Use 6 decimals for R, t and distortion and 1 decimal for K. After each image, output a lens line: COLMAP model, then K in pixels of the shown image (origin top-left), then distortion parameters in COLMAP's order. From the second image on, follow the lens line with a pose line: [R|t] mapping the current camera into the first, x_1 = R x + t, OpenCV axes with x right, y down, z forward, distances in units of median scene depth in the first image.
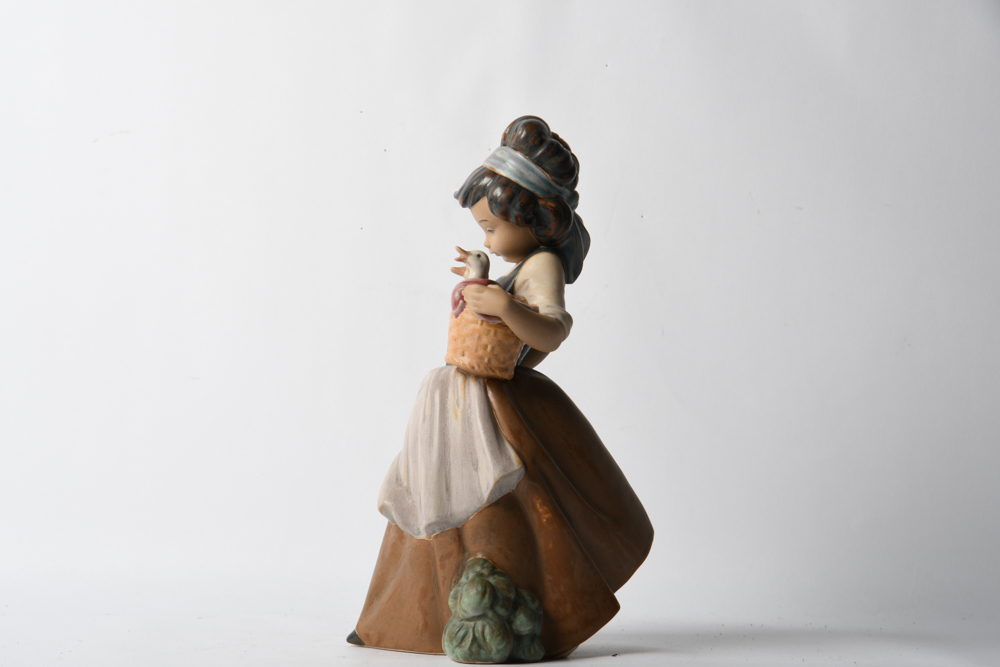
lens RADIAL K [[2680.6, 0, 491.5], [0, 2680.6, 334.2], [0, 0, 1]] dist [0.386124, 0.000000]
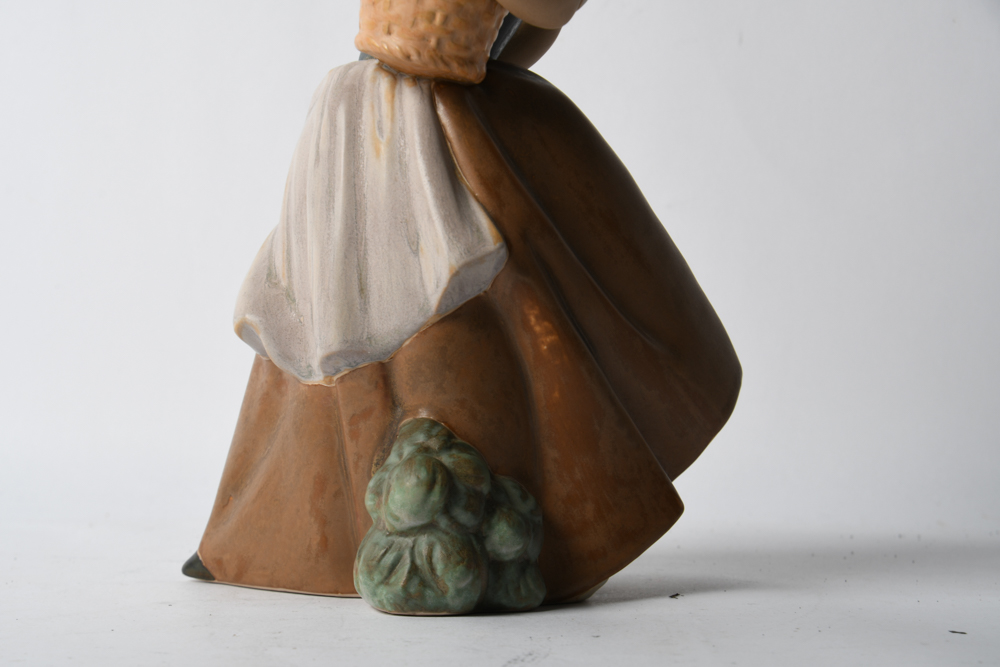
lens RADIAL K [[3447.3, 0, 502.5], [0, 3447.3, 332.6], [0, 0, 1]] dist [0.490304, 0.000000]
pose [[0.999893, -0.005458, 0.013575, 0.002091], [0.004757, 0.998679, 0.051160, 0.031230], [-0.013837, -0.051089, 0.998598, 0.316303]]
